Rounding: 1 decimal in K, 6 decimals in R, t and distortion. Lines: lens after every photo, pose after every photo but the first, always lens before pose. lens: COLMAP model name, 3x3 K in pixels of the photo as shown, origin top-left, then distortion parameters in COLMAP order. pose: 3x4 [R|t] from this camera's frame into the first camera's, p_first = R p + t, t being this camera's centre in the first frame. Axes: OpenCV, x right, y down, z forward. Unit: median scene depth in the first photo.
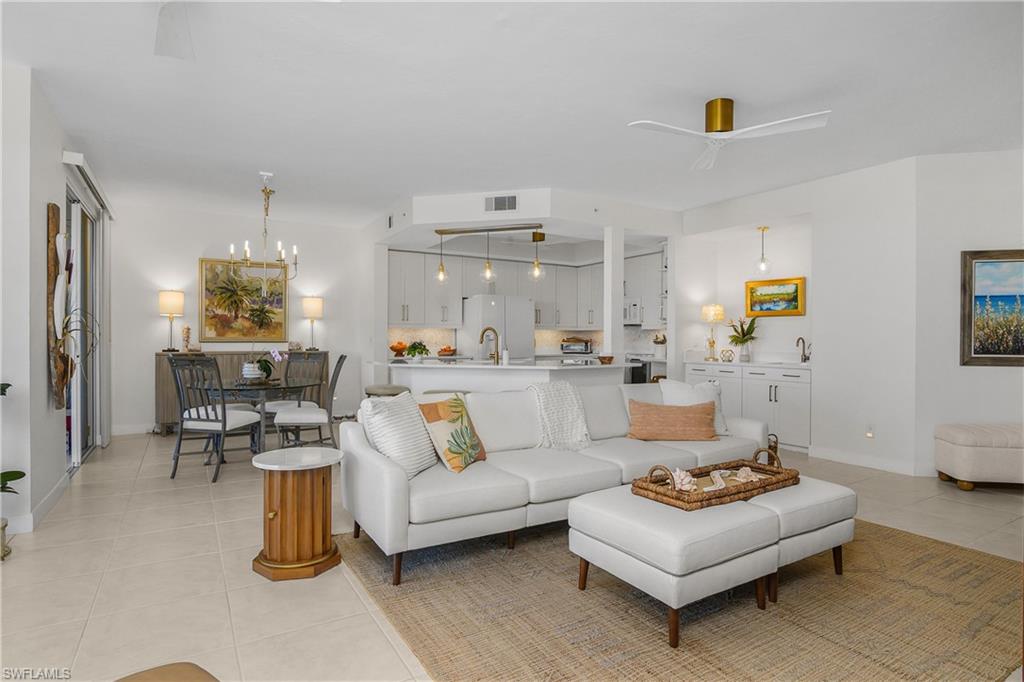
lens RADIAL K [[540.6, 0, 514.0], [0, 540.6, 346.2], [0, 0, 1]] dist [-0.024253, 0.000675]
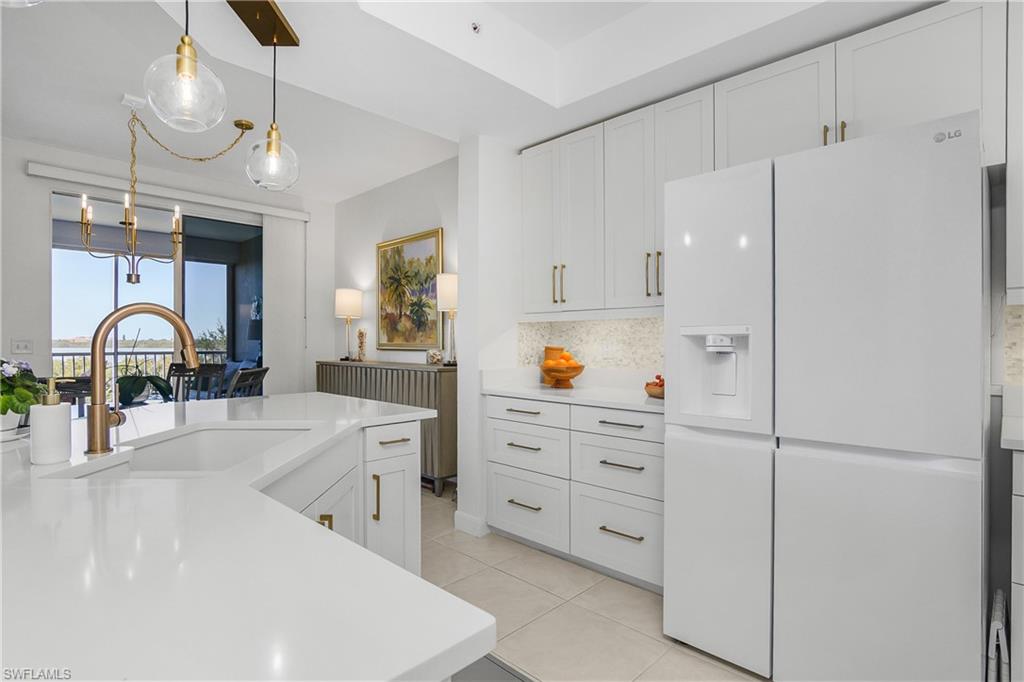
lens RADIAL K [[520.4, 0, 505.3], [0, 520.4, 340.0], [0, 0, 1]] dist [0.001174, -0.000109]
pose [[0.216448, -0.009169, -0.976251, 0.208609], [-0.017829, 0.999752, -0.013343, -0.014730], [0.976131, 0.020294, 0.216231, 1.015562]]
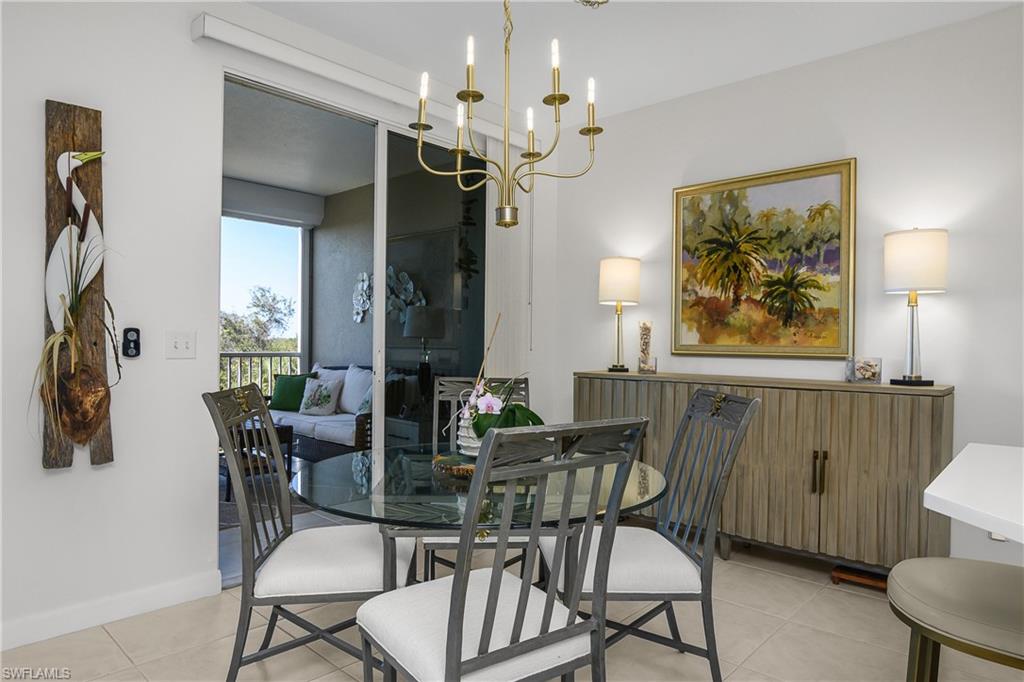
lens RADIAL K [[632.5, 0, 510.6], [0, 632.5, 346.7], [0, 0, 1]] dist [-0.009657, -0.001452]
pose [[0.269351, 0.005567, -0.963026, -0.052218], [-0.023608, 0.999721, -0.000824, -0.010789], [0.962753, 0.022957, 0.269408, 0.690142]]
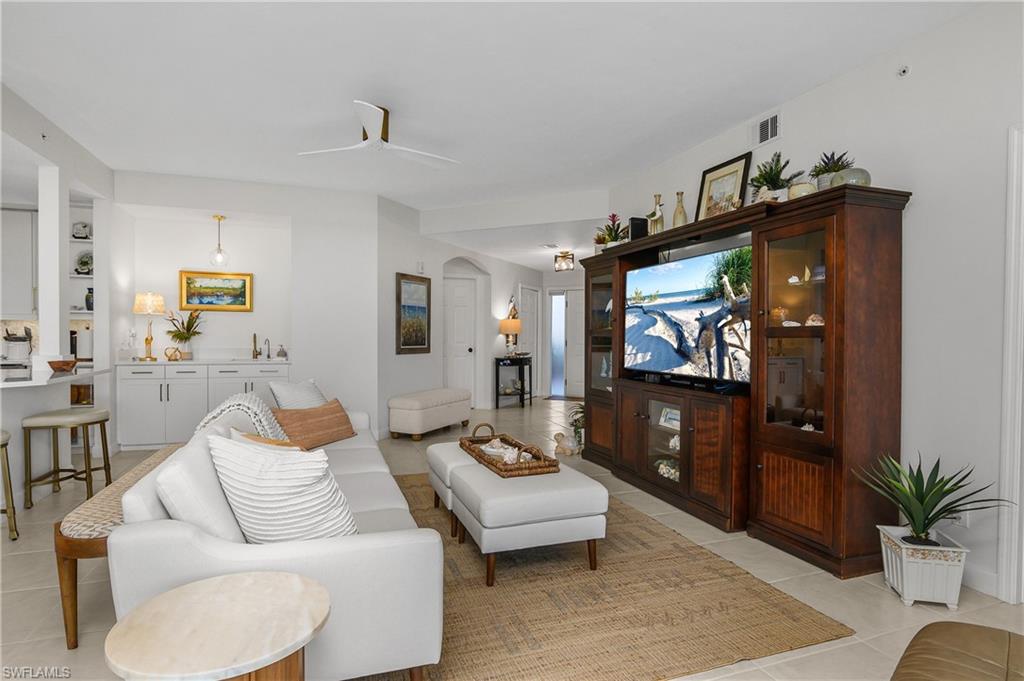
lens RADIAL K [[540.6, 0, 514.0], [0, 540.6, 345.7], [0, 0, 1]] dist [-0.024253, 0.000675]
pose [[0.210277, -0.015478, 0.977519, -0.323135], [0.009325, 0.999861, 0.013826, -0.002073], [-0.977597, 0.006208, 0.210392, 0.272938]]
